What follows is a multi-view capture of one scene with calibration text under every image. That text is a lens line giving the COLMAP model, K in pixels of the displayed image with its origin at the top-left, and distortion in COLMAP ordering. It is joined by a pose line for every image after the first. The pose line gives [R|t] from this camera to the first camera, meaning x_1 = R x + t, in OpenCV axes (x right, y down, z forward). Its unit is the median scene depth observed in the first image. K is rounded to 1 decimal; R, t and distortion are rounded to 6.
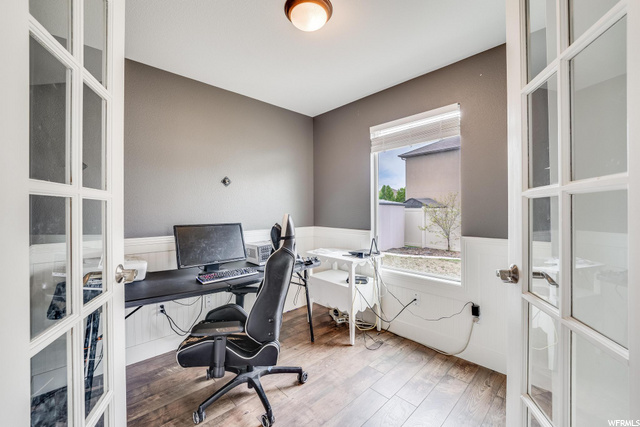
lens RADIAL K [[258.7, 0, 320.0], [0, 258.7, 209.7], [0, 0, 1]] dist [0.000739, 0.000010]
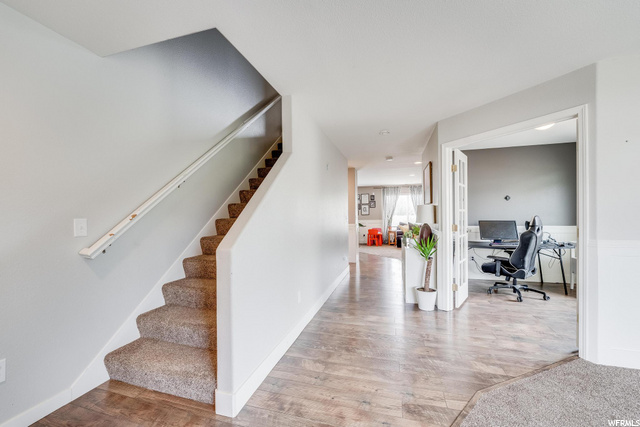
lens RADIAL K [[261.1, 0, 319.6], [0, 261.1, 213.4], [0, 0, 1]] dist [-0.005109, -0.000577]
pose [[0.507819, -0.005407, -0.861447, 0.724517], [-0.000188, 0.999980, -0.006387, 0.014459], [0.861464, 0.003405, 0.507807, -1.422796]]
